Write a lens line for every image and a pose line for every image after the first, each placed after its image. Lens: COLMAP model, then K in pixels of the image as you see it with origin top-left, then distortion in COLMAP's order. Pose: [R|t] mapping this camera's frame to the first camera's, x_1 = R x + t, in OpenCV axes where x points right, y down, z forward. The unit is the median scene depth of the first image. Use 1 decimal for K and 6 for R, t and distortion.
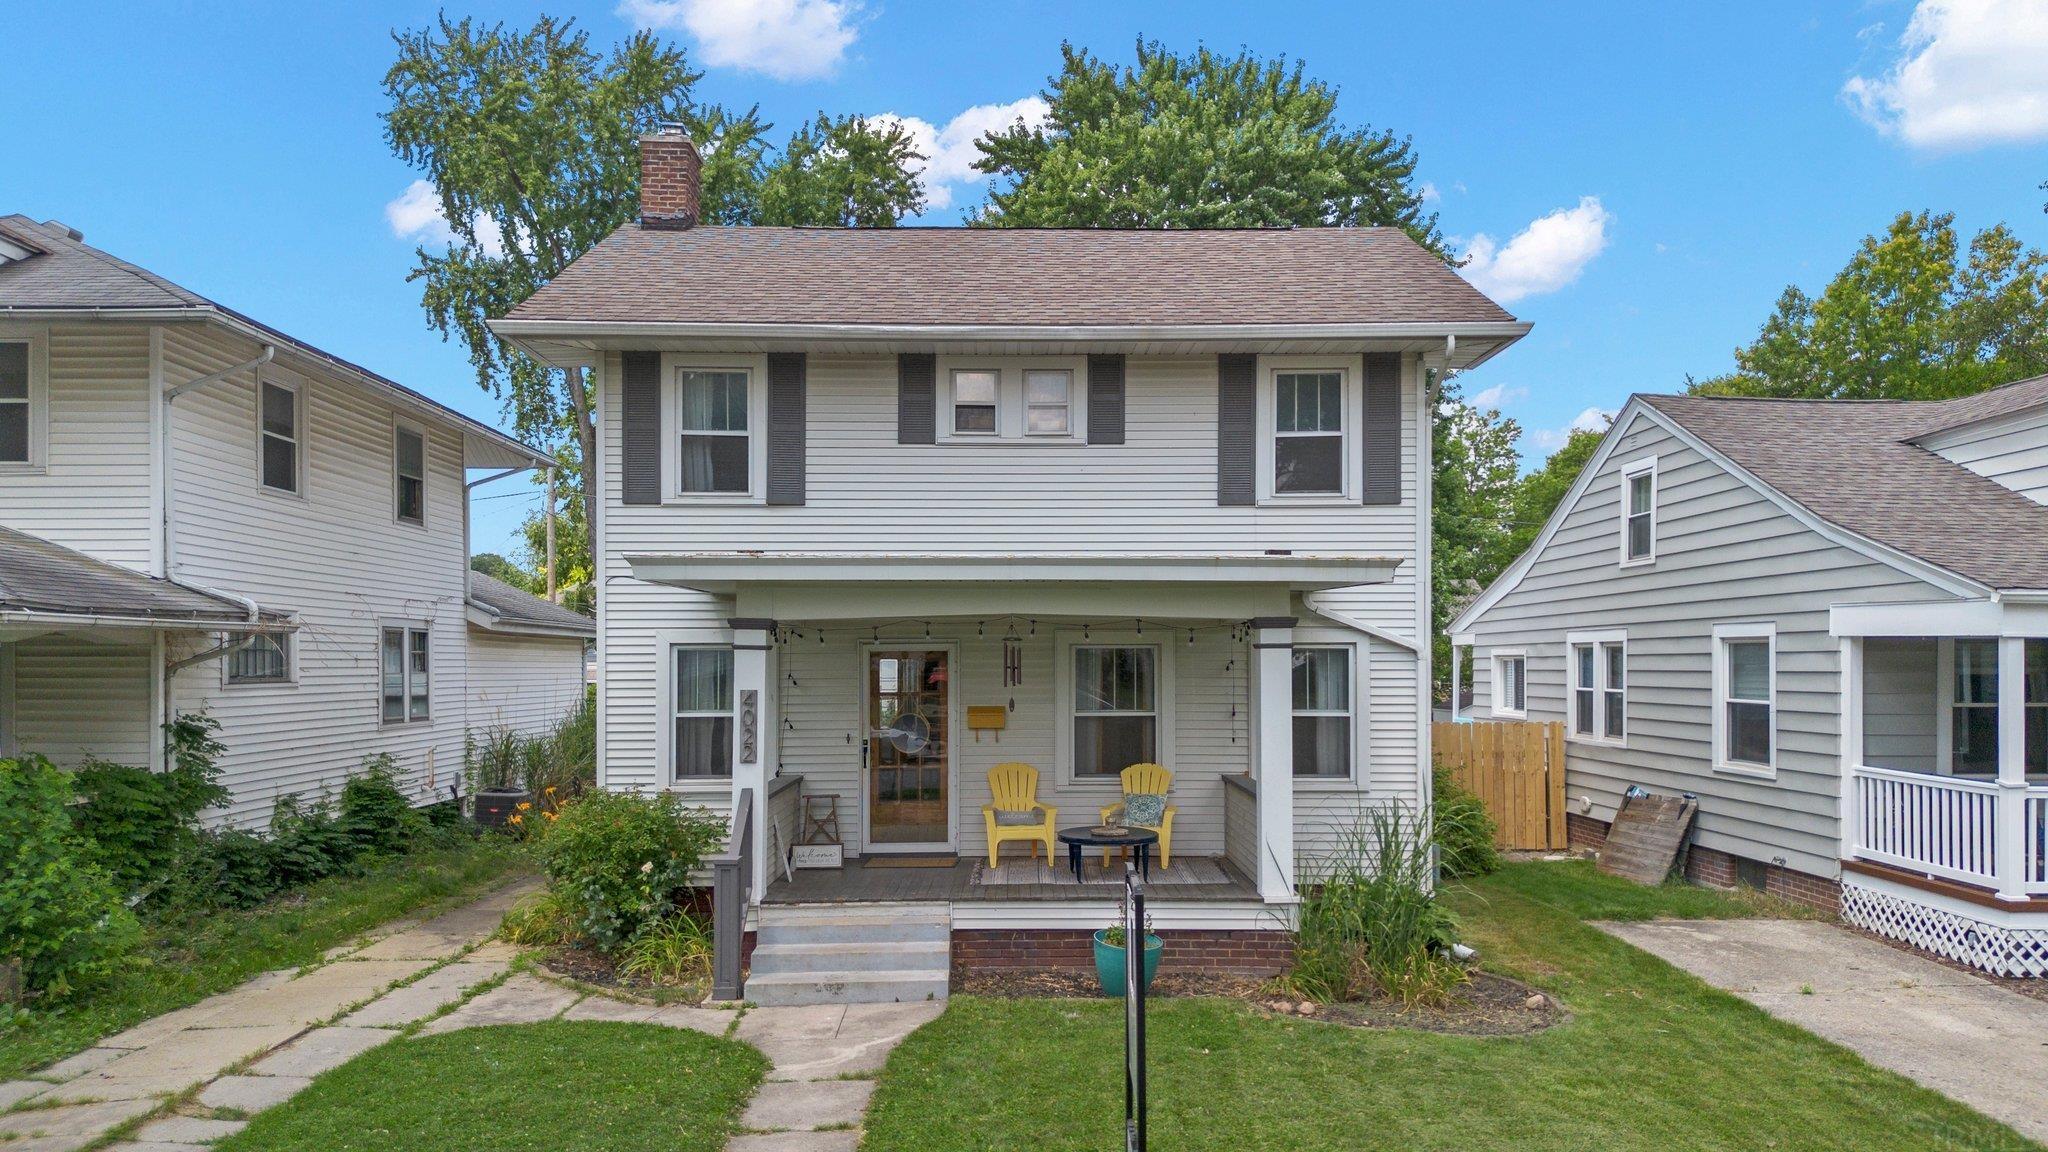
lens RADIAL K [[1430.9, 0, 1024.0], [0, 1430.9, 576.0], [0, 0, 1]] dist [0.051967, -0.062391]
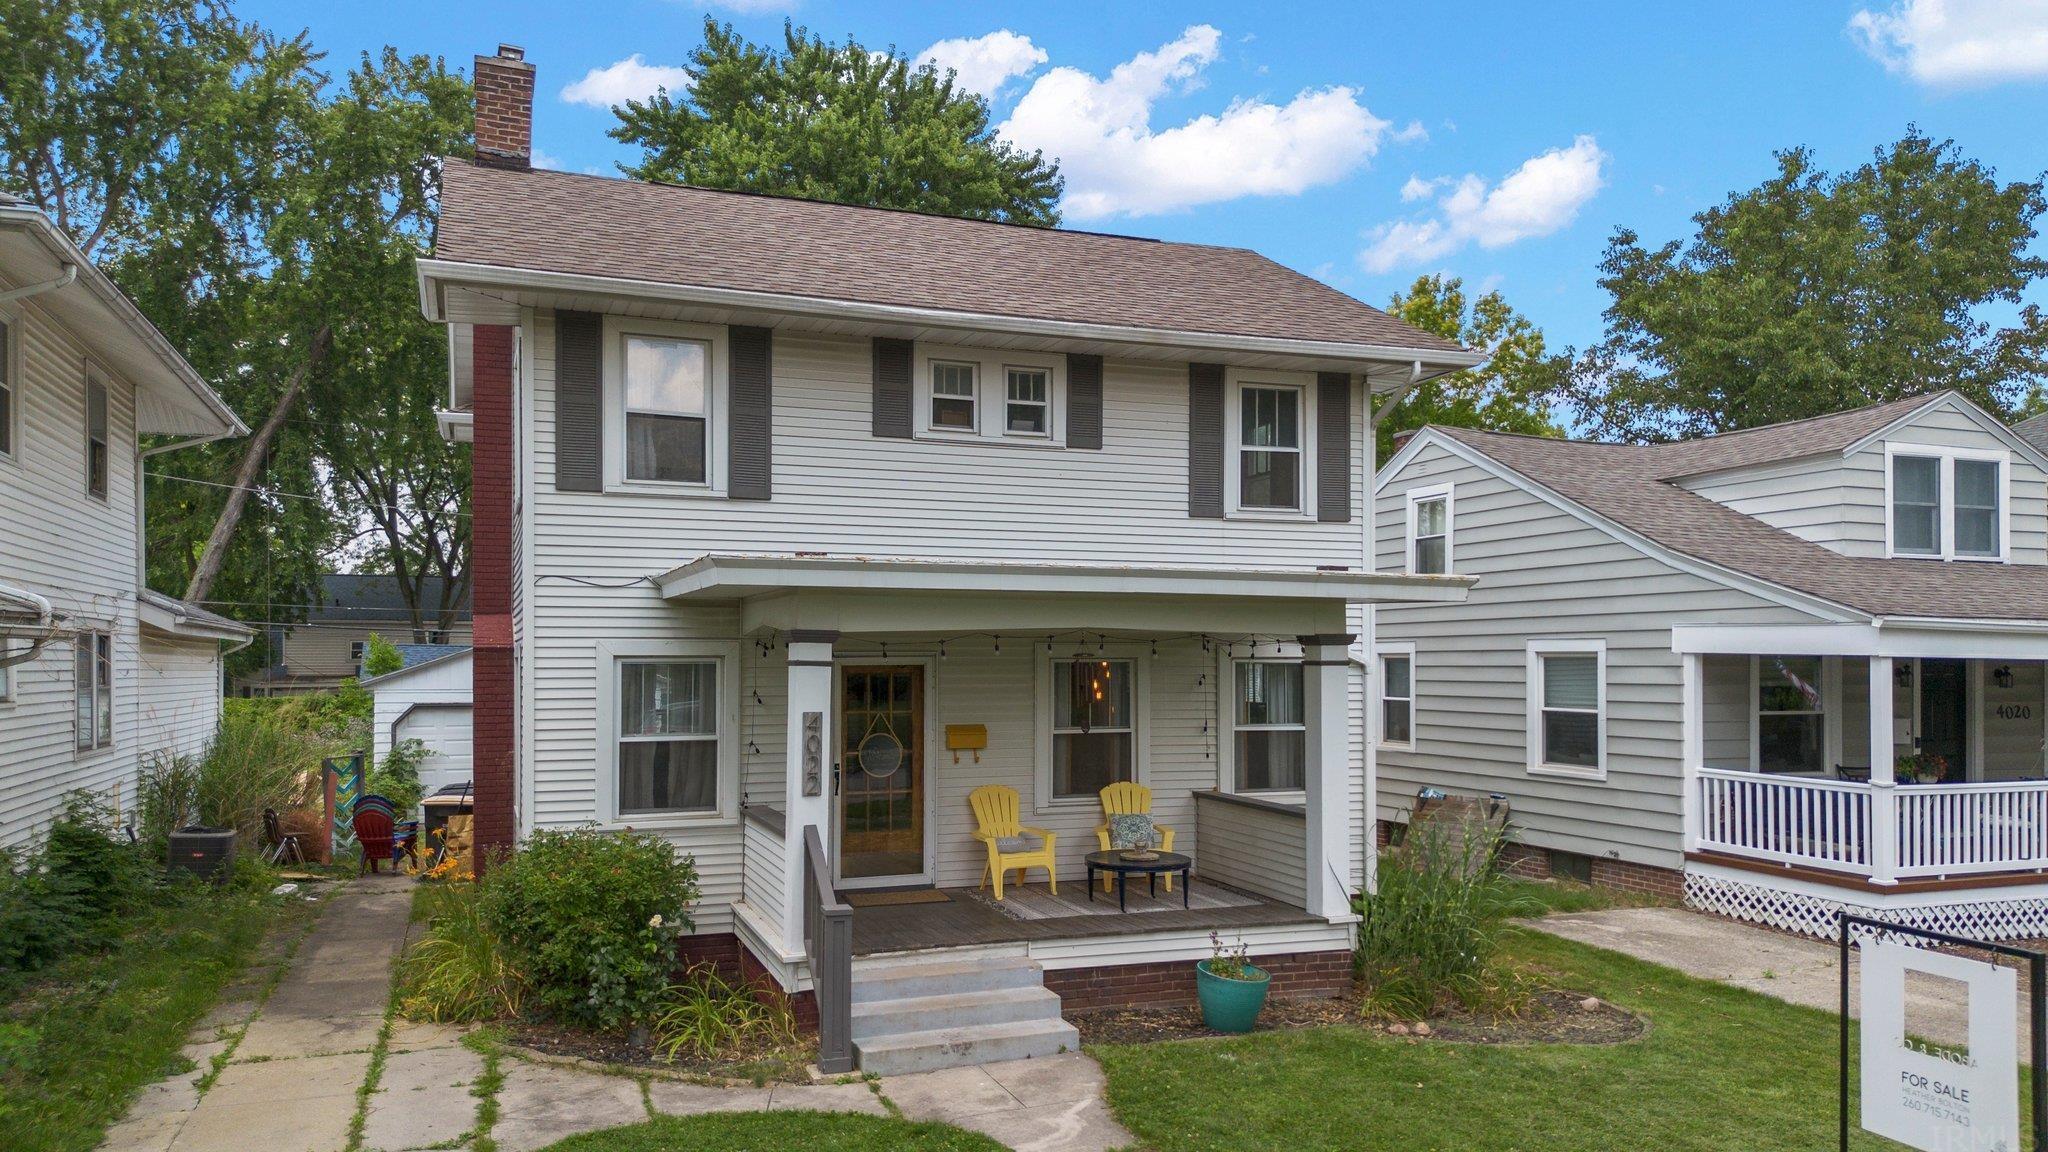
lens RADIAL K [[1430.9, 0, 1024.0], [0, 1430.9, 576.0], [0, 0, 1]] dist [0.051967, -0.062391]
pose [[0.945182, 0.021830, 0.325814, -0.292423], [-0.021477, 0.999758, -0.004682, -0.001686], [-0.325837, -0.002572, 0.945422, 0.109759]]
